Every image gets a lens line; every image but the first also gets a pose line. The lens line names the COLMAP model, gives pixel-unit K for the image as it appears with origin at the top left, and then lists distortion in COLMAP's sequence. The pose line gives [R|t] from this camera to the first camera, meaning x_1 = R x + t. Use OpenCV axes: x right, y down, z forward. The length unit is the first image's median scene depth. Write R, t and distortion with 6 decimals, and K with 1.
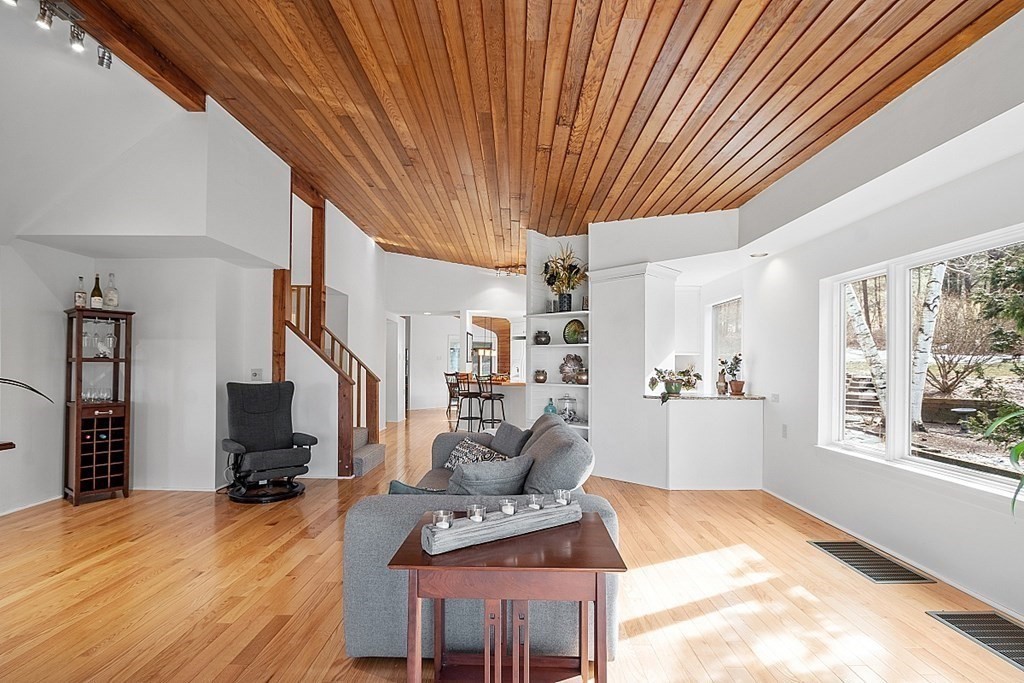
lens RADIAL K [[504.7, 0, 513.3], [0, 504.7, 367.7], [0, 0, 1]] dist [-0.001490, -0.000131]
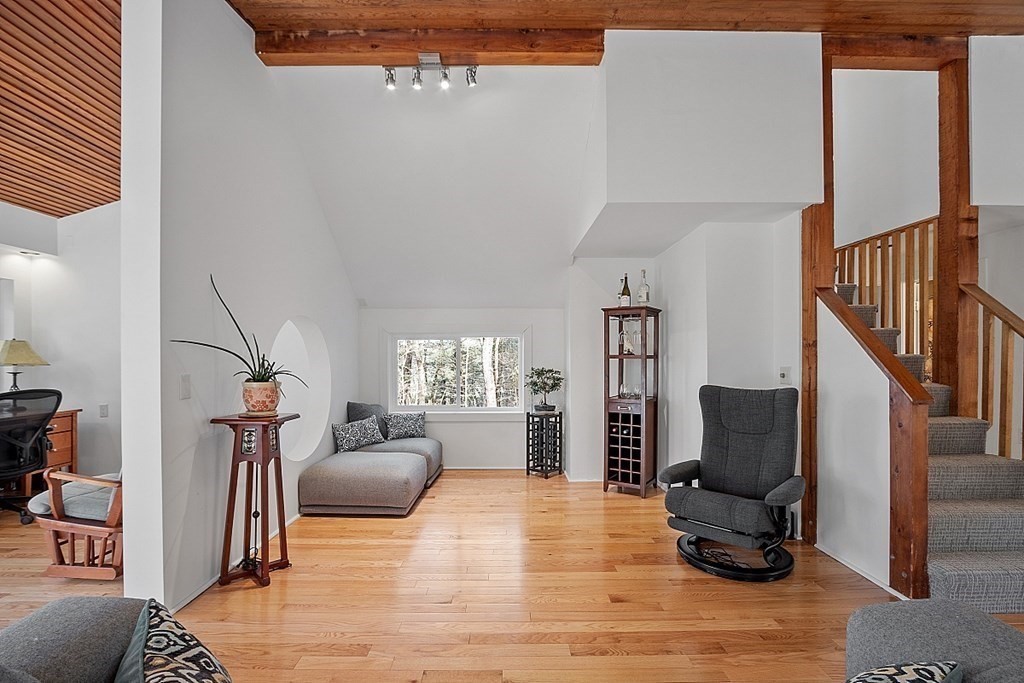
lens RADIAL K [[459.4, 0, 512.3], [0, 459.4, 361.8], [0, 0, 1]] dist [-0.016746, 0.000182]
pose [[0.007885, 0.000076, -0.999969, 0.114093], [-0.002930, 0.999996, 0.000053, -0.004673], [0.999965, 0.002930, 0.007886, 0.759537]]
